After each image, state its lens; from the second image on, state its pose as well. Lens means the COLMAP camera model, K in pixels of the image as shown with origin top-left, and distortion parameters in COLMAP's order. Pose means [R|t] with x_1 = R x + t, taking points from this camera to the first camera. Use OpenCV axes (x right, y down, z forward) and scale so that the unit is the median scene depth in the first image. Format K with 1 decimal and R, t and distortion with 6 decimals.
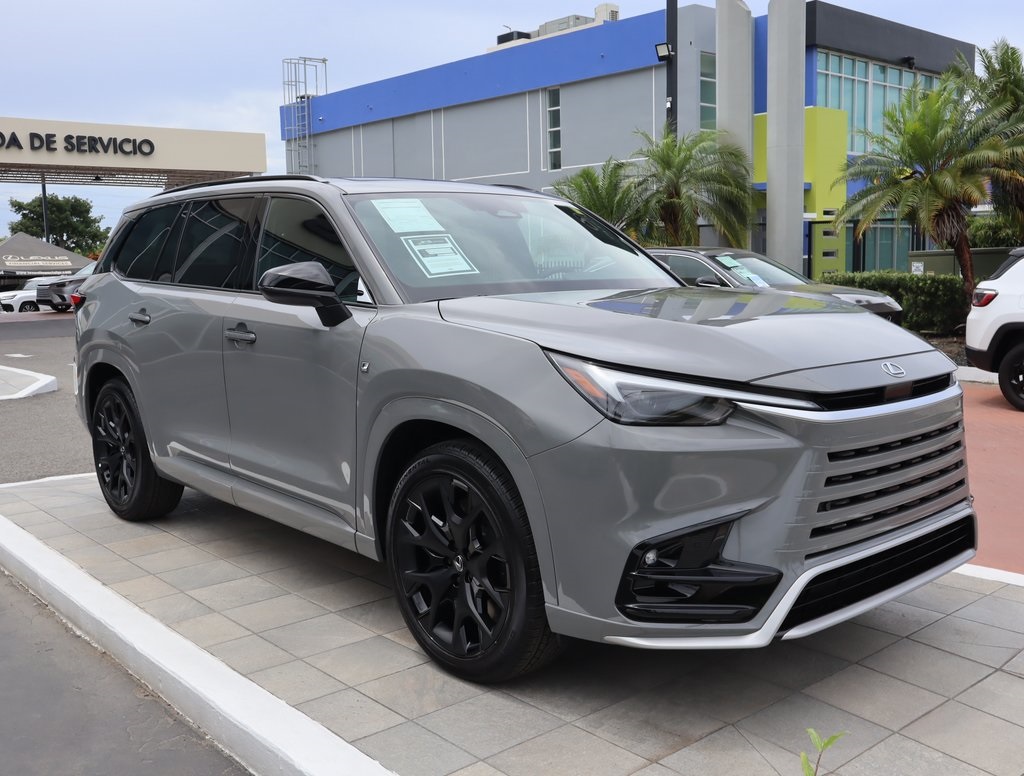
lens RADIAL K [[1024.8, 0, 518.5], [0, 1024.8, 390.0], [0, 0, 1]] dist [-0.074763, 0.101236]
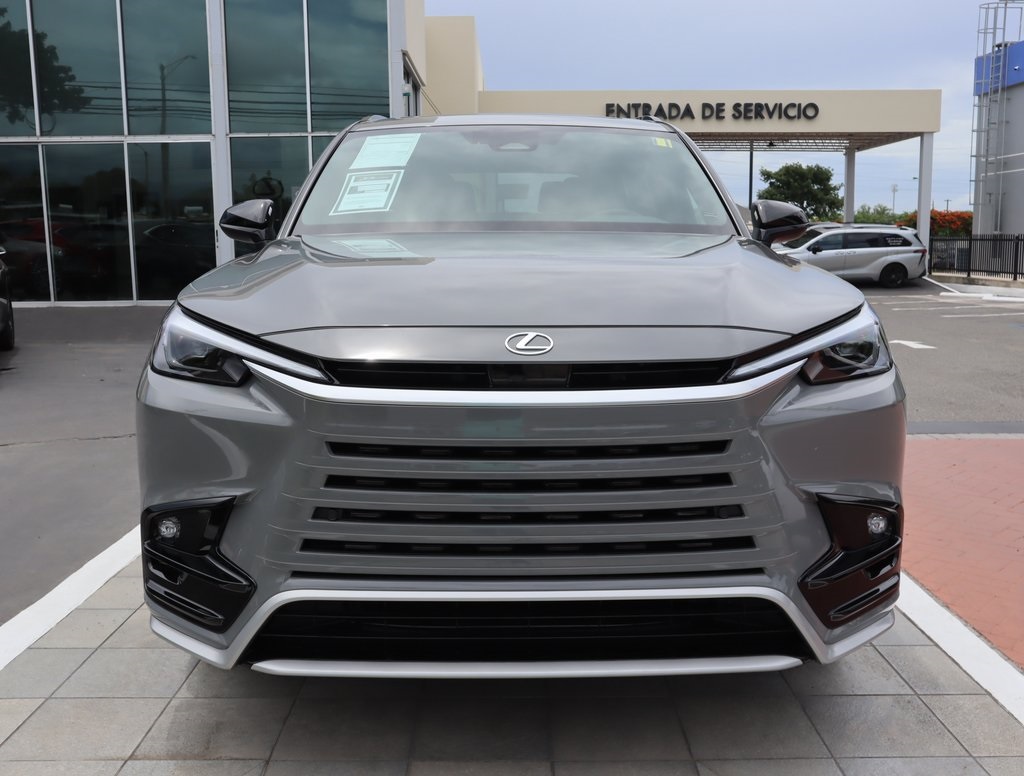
lens RADIAL K [[1024.8, 0, 518.5], [0, 1024.8, 390.0], [0, 0, 1]] dist [-0.074763, 0.101236]
pose [[0.757084, 0.110337, -0.643933, 0.092423], [-0.090850, 0.993839, 0.063479, -0.003616], [0.646970, 0.010442, 0.762444, 0.055630]]
